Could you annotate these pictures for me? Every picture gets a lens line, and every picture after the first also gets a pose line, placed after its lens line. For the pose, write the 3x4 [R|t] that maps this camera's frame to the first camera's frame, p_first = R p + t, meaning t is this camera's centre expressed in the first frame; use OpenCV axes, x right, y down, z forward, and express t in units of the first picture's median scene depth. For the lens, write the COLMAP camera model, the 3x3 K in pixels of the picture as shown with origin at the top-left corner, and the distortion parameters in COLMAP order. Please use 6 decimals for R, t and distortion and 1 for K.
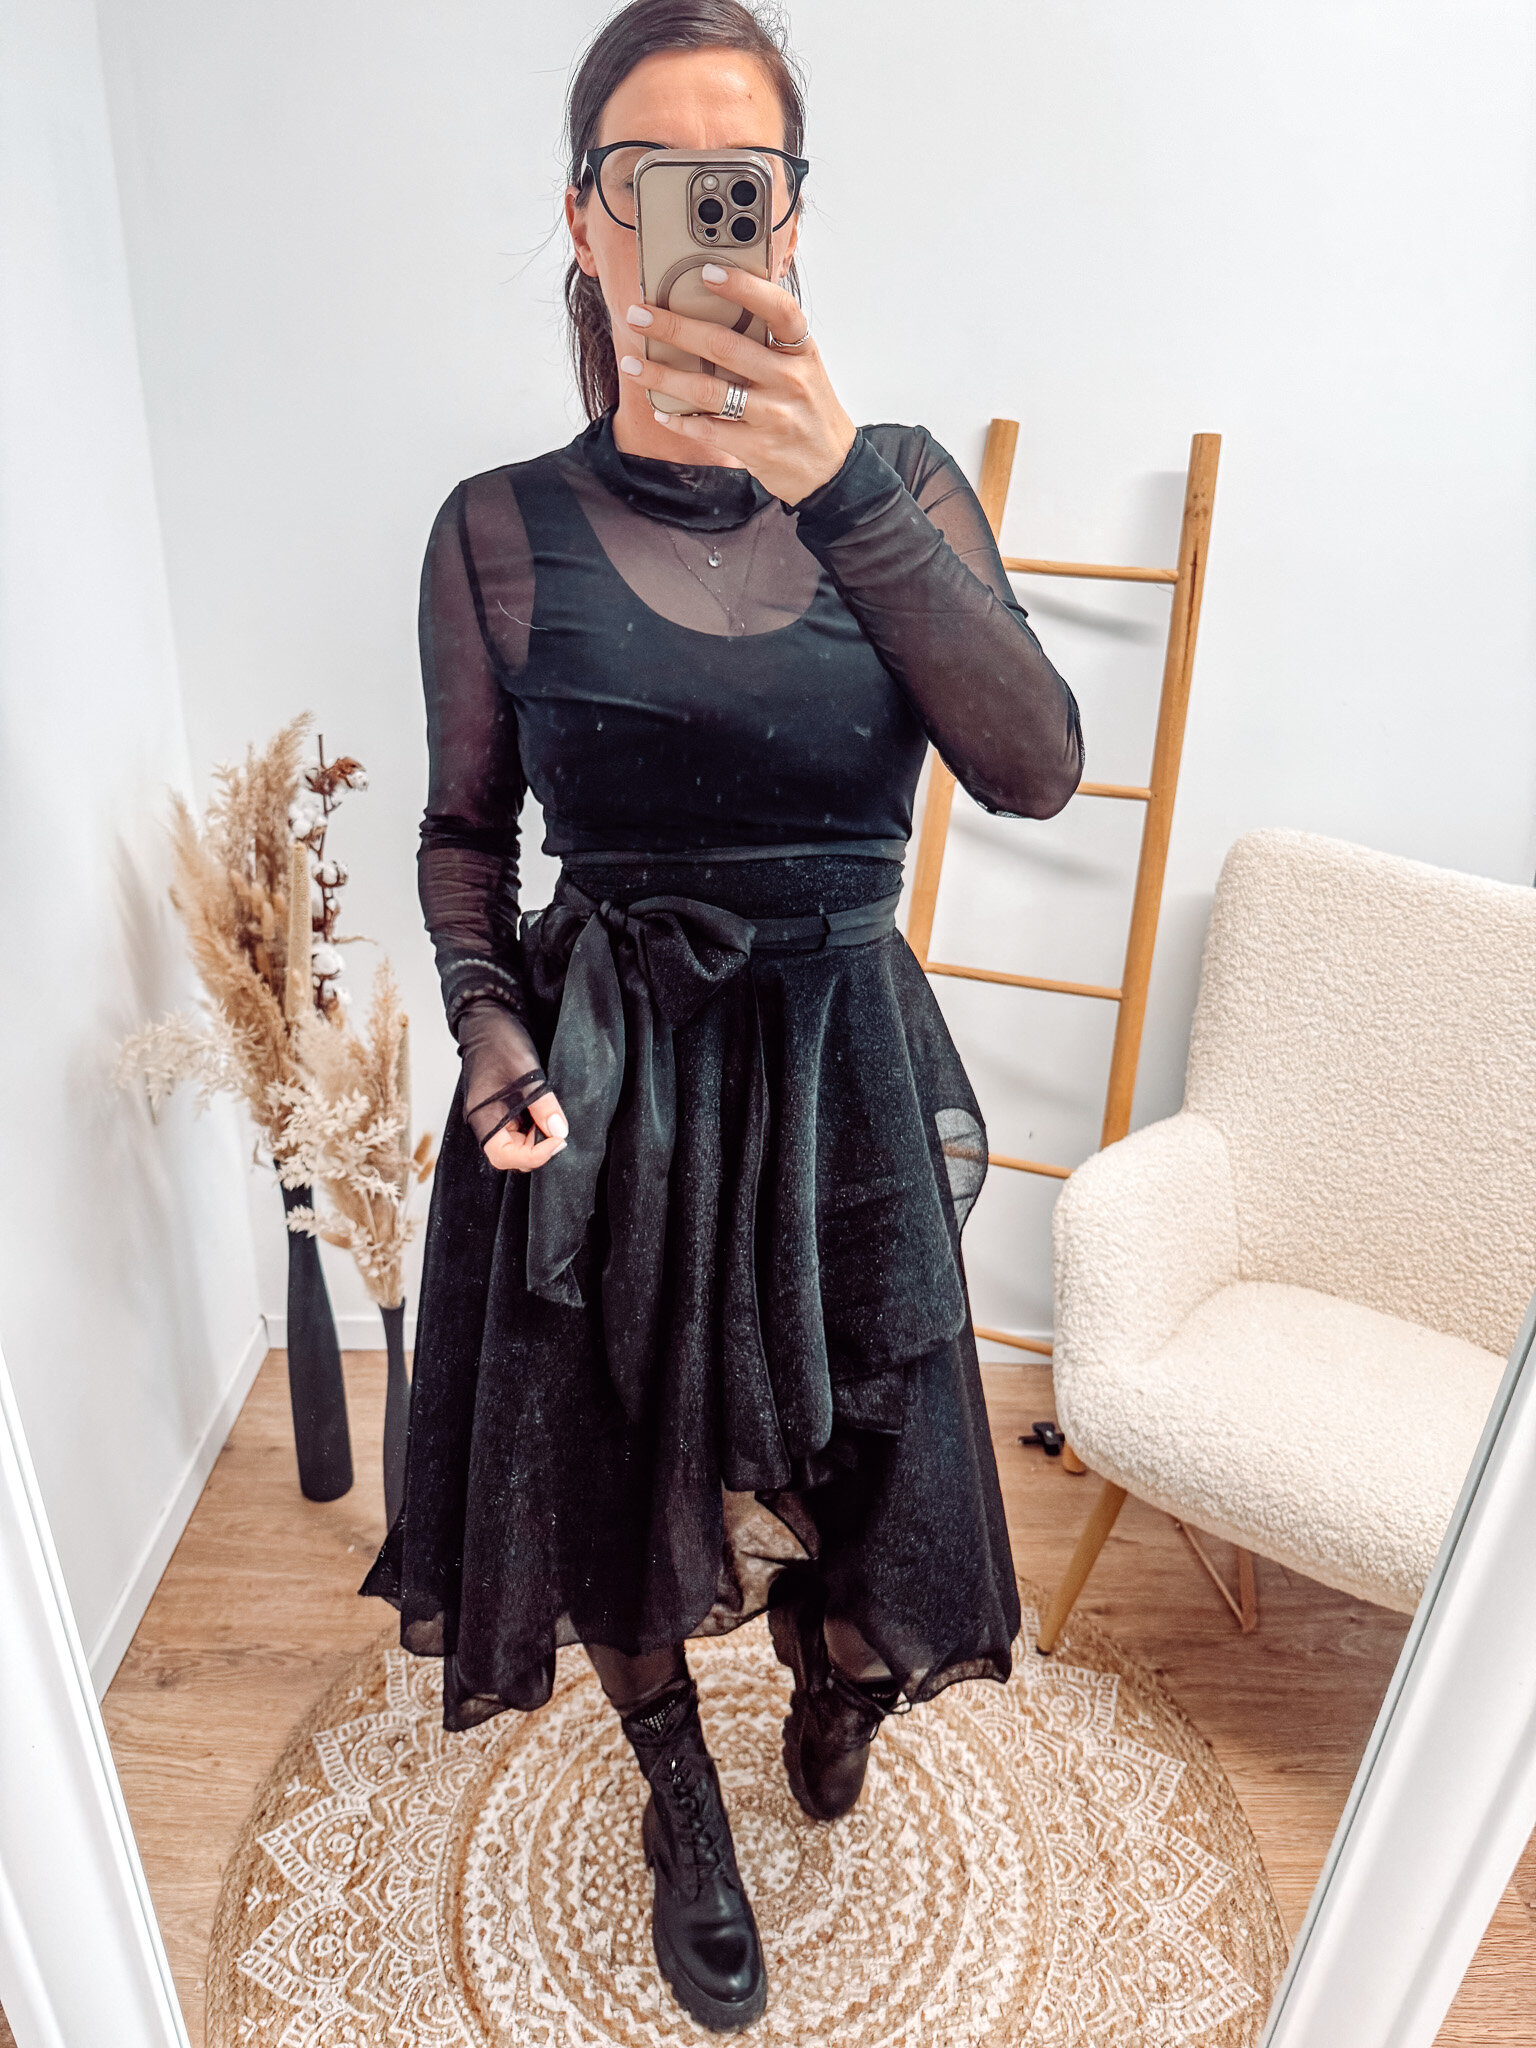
lens RADIAL K [[1423.1, 0, 767.9], [0, 1423.1, 1009.9], [0, 0, 1]] dist [0.028876, -0.026334]
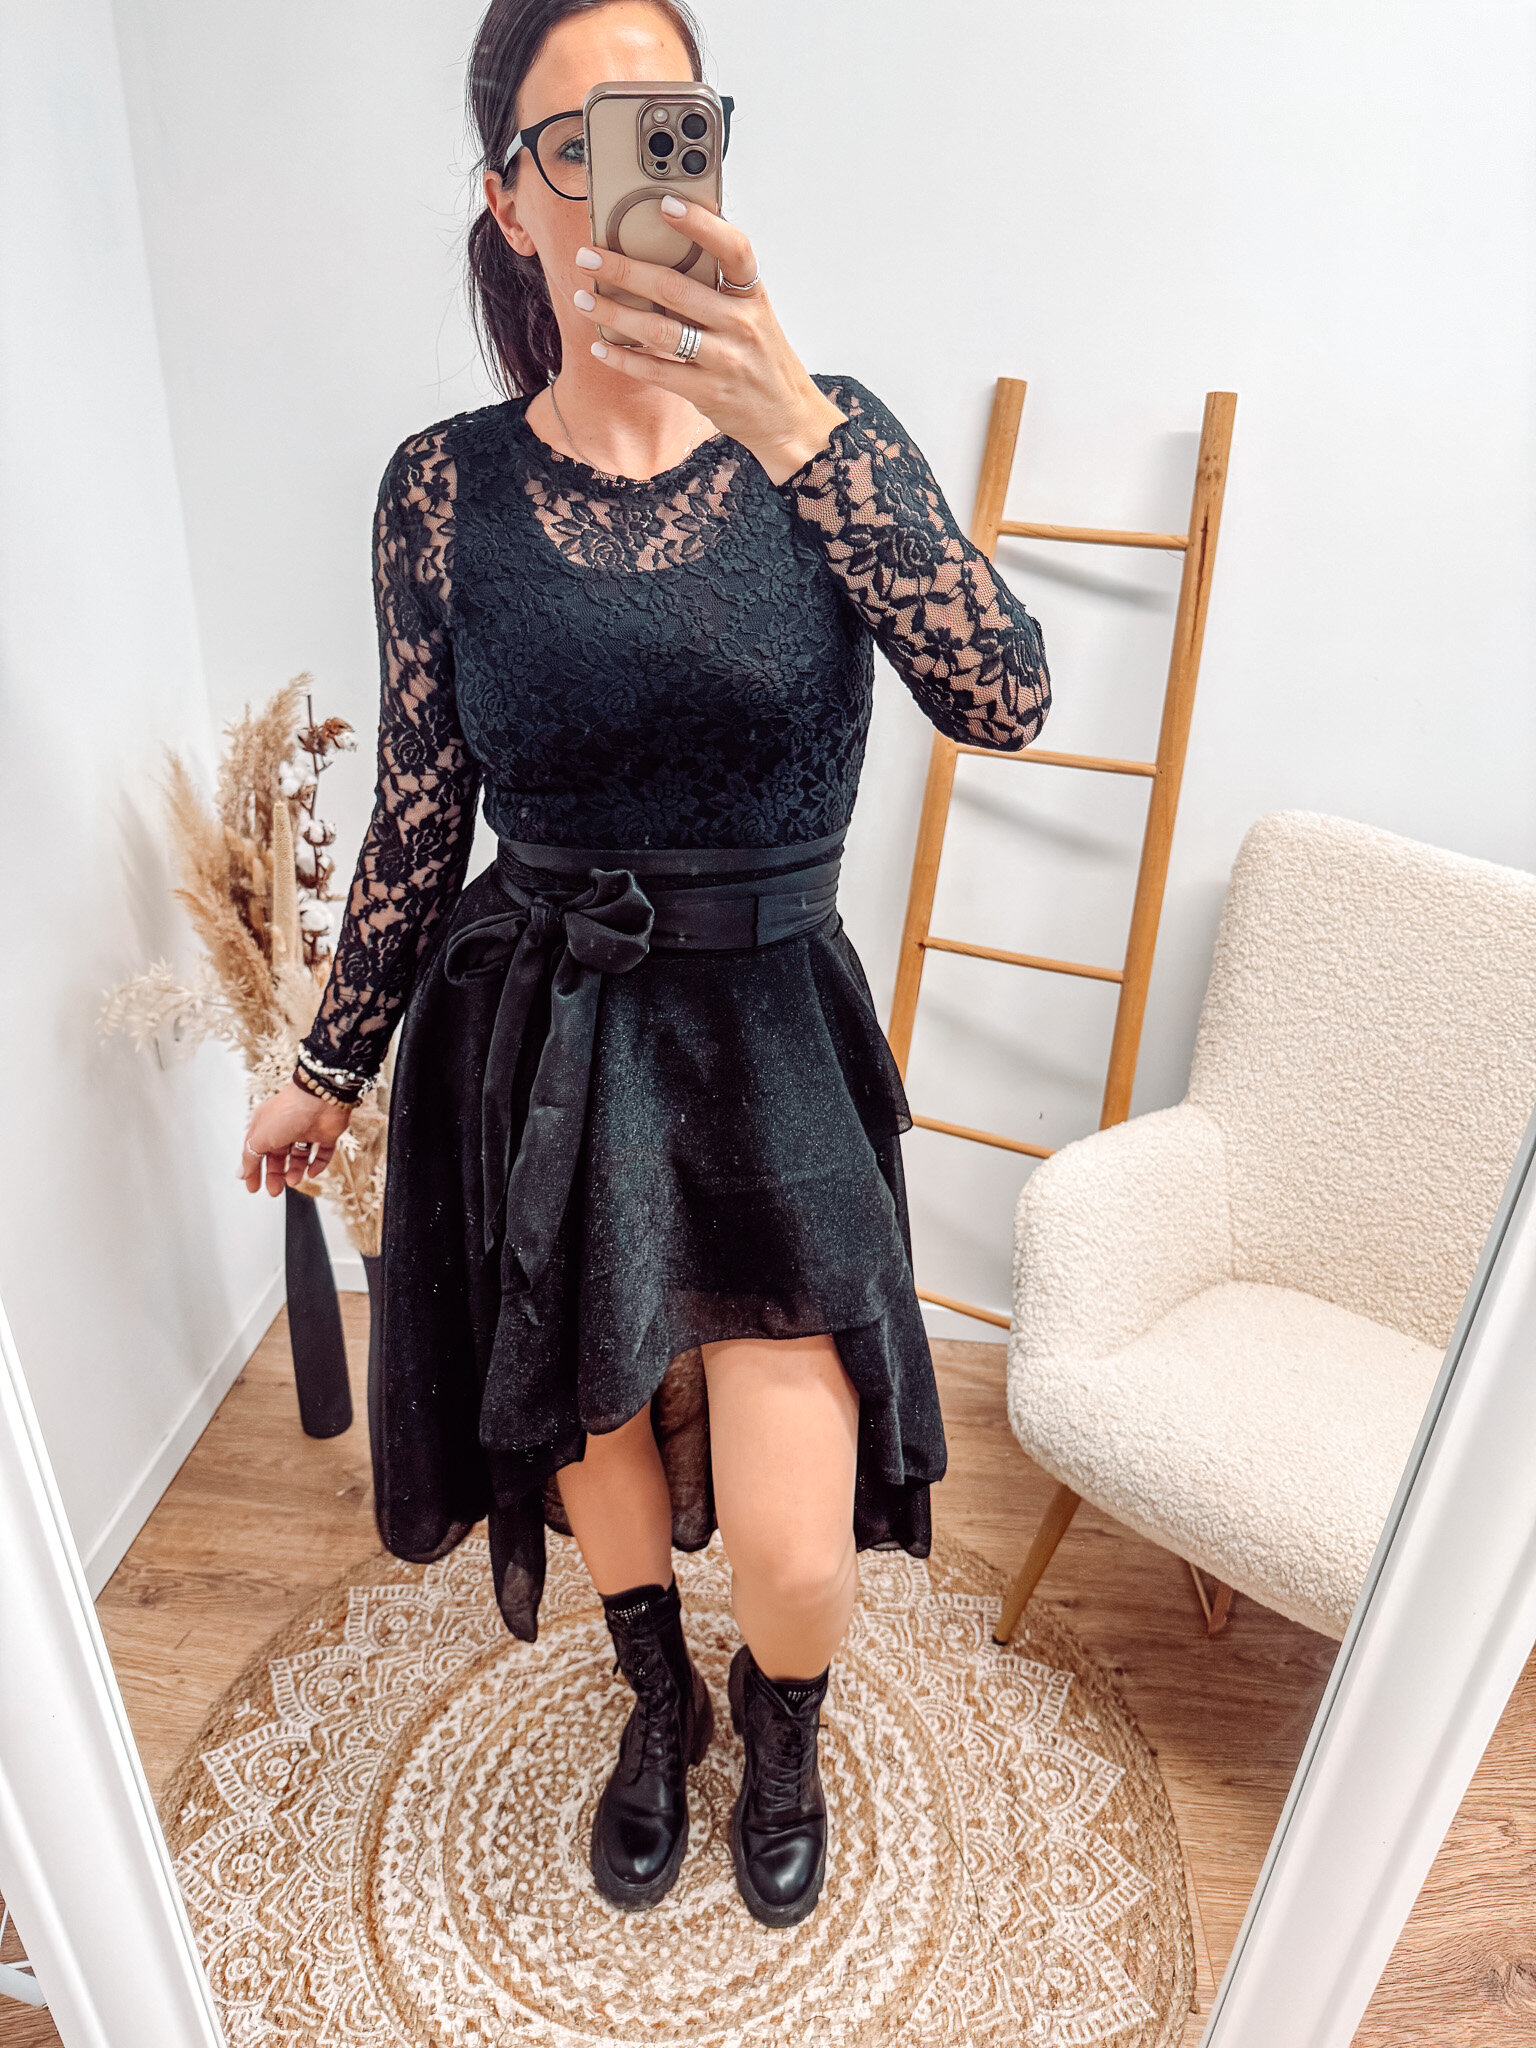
lens RADIAL K [[1423.1, 0, 777.0], [0, 1423.1, 1011.9], [0, 0, 1]] dist [0.028876, -0.026334]
pose [[0.992634, 0.038981, -0.114711, 0.155360], [-0.034108, 0.998443, 0.044140, -0.028871], [0.116253, -0.039902, 0.992418, 0.020964]]
